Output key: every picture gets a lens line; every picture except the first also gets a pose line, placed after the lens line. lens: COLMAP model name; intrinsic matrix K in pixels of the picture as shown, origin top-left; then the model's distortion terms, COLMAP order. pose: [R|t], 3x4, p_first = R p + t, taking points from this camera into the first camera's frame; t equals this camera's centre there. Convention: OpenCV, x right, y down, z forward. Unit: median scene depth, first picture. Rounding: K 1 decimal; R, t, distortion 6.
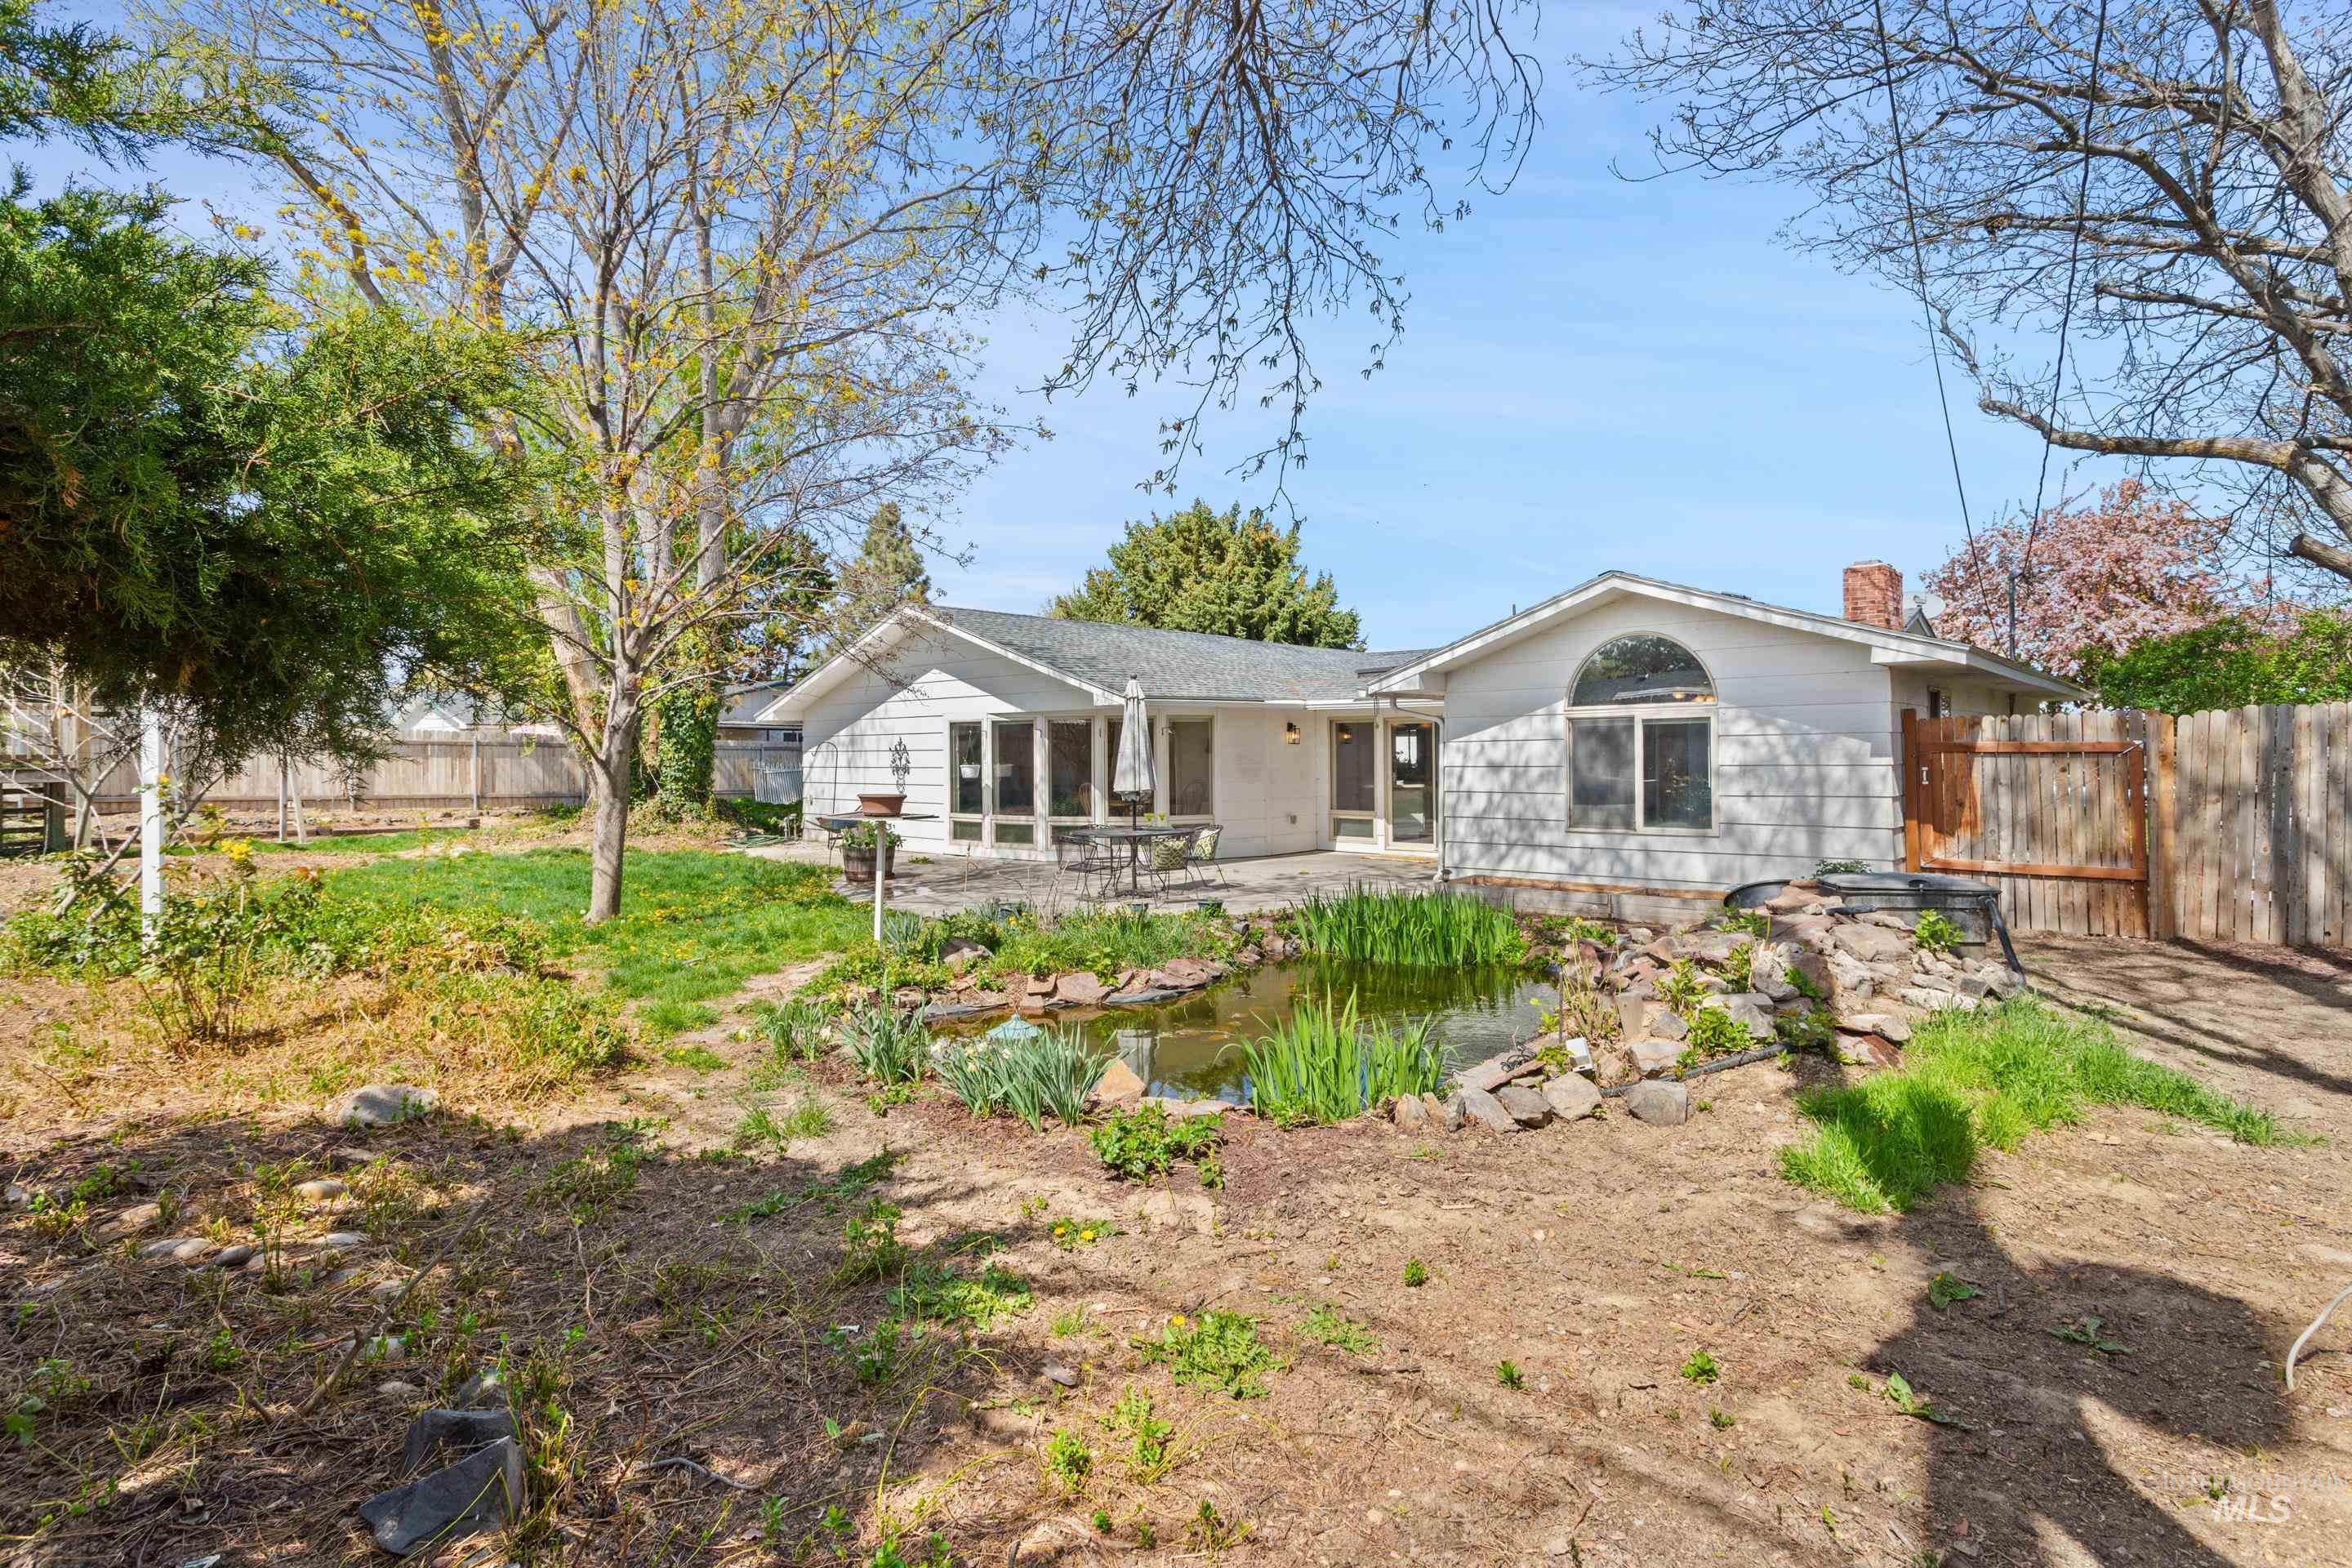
lens RADIAL K [[1123.3, 0, 1177.9], [0, 1123.3, 768.4], [0, 0, 1]] dist [0.003186, -0.000939]
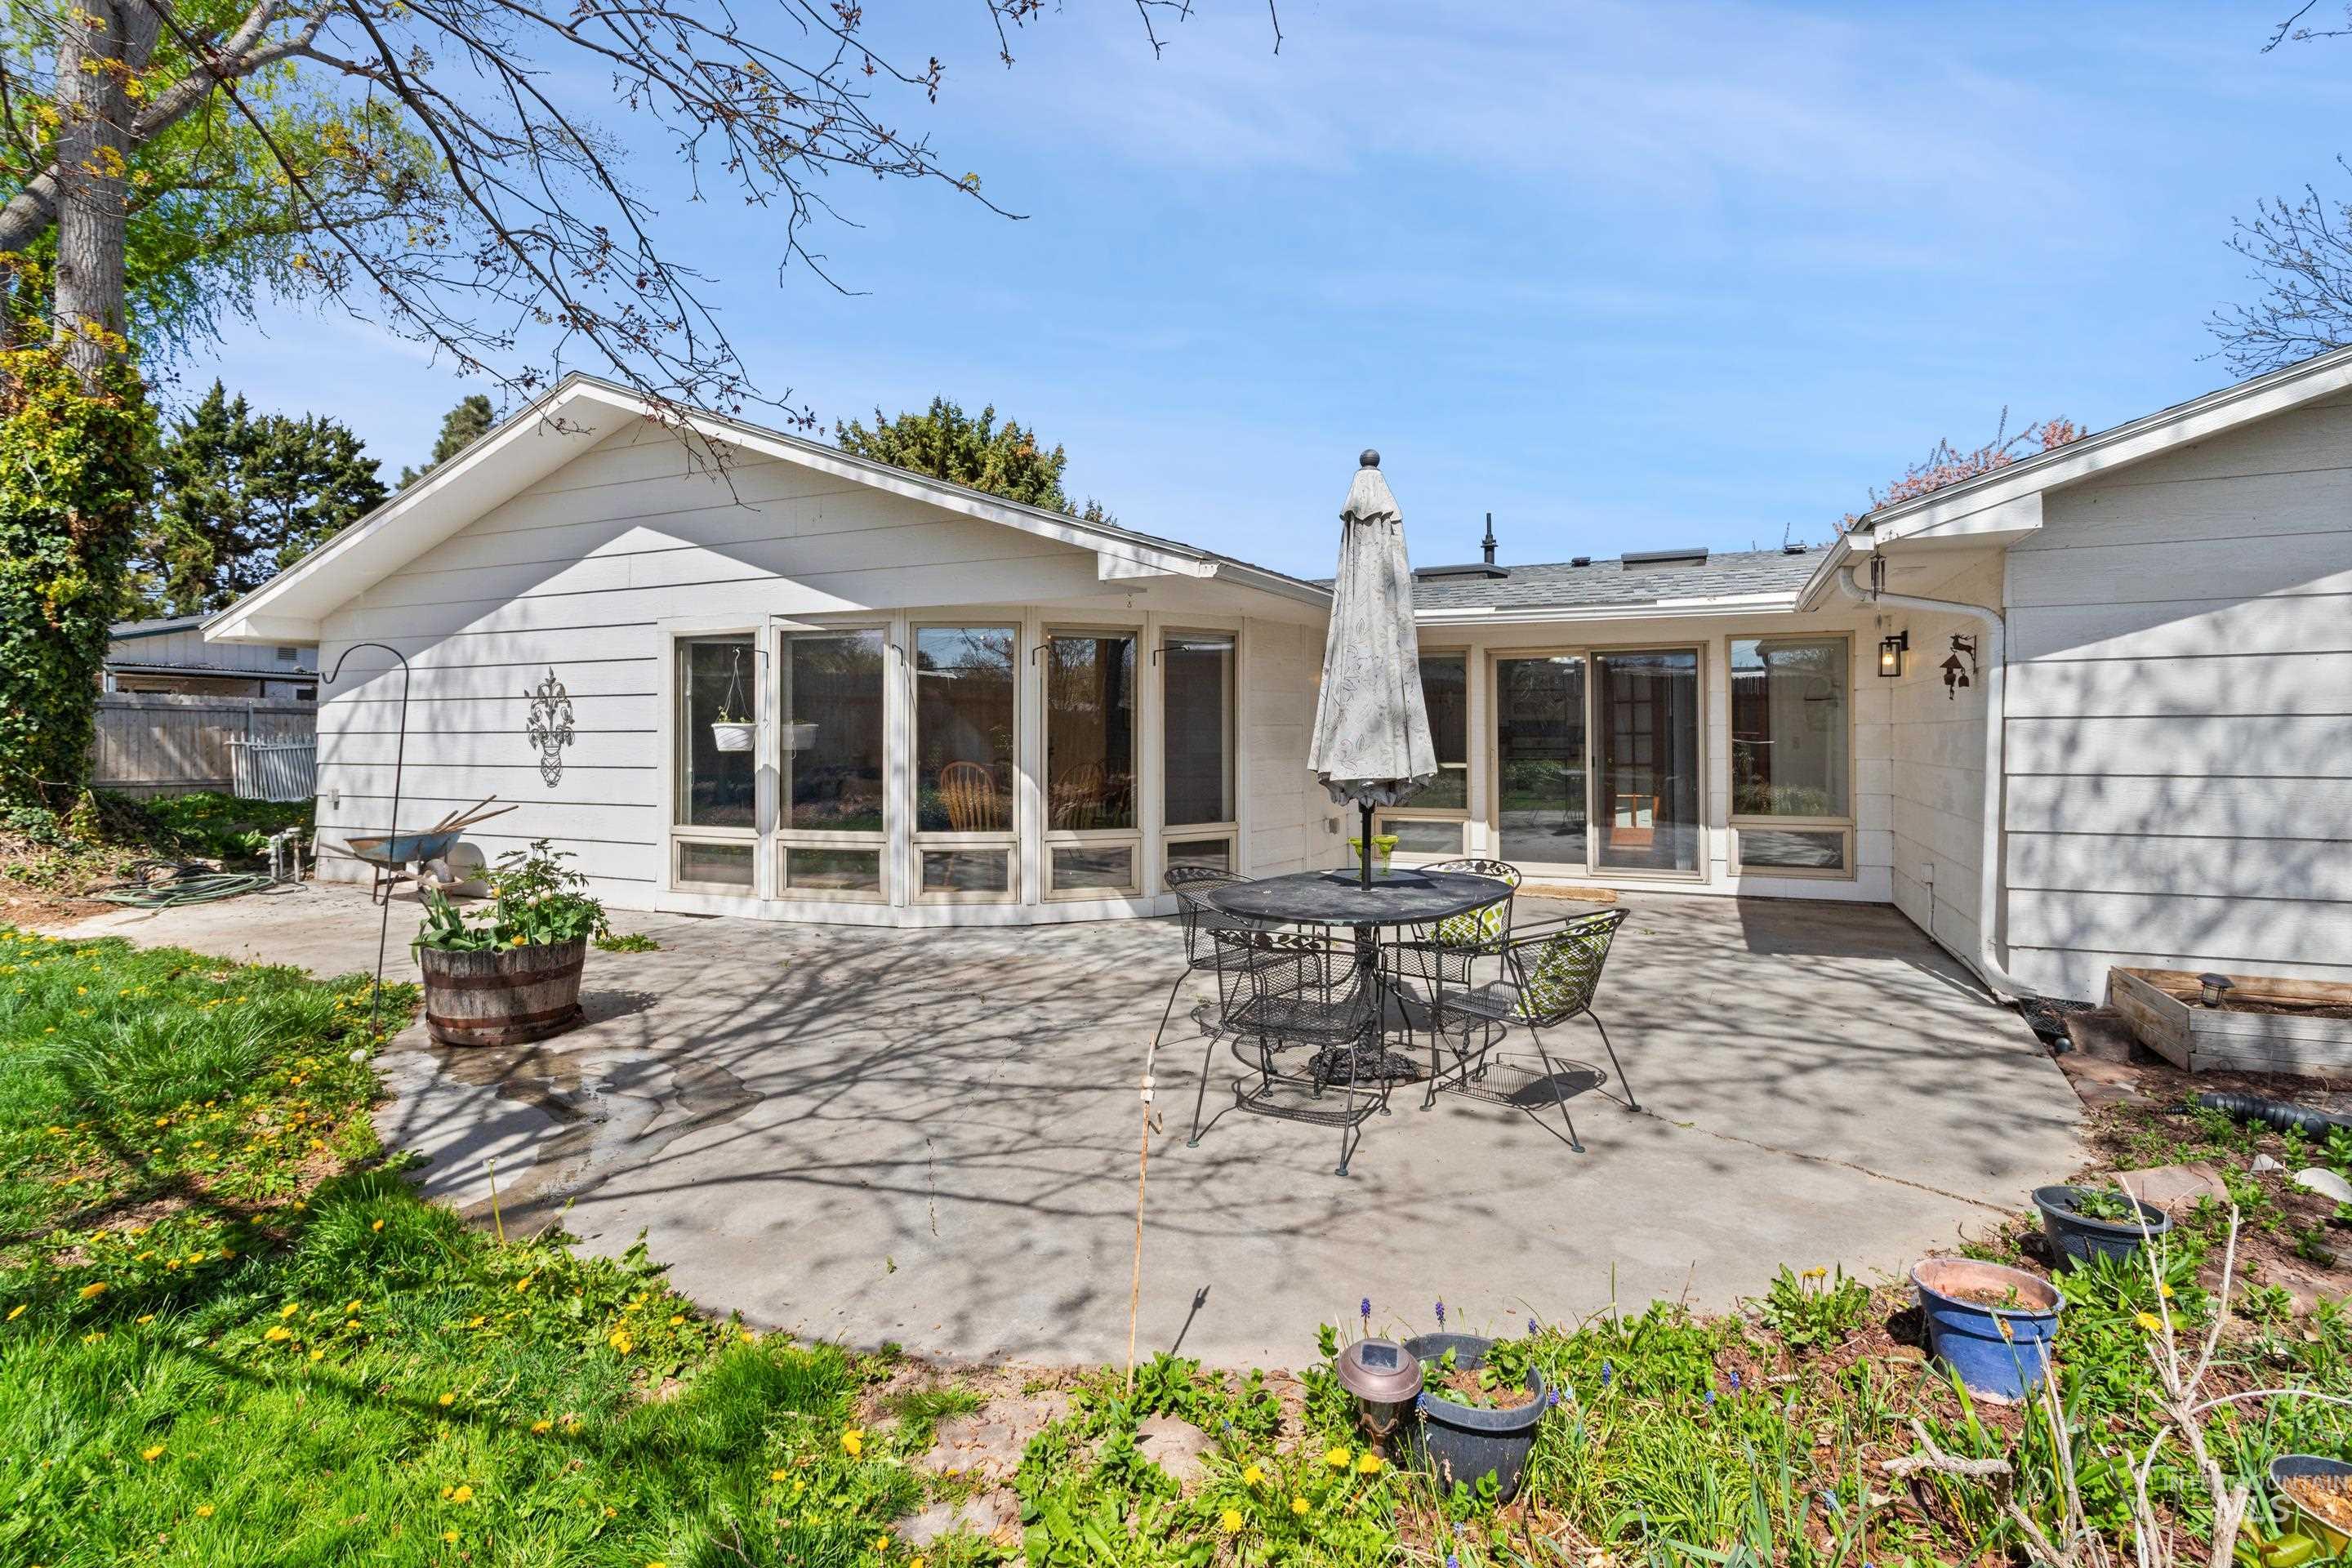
lens RADIAL K [[1123.3, 0, 1173.2], [0, 1123.3, 729.7], [0, 0, 1]] dist [0.003186, -0.000939]
pose [[0.951207, 0.005384, 0.308505, -0.148840], [0.000343, 0.999829, -0.018507, 0.007870], [-0.308552, 0.017710, 0.951043, 0.479828]]
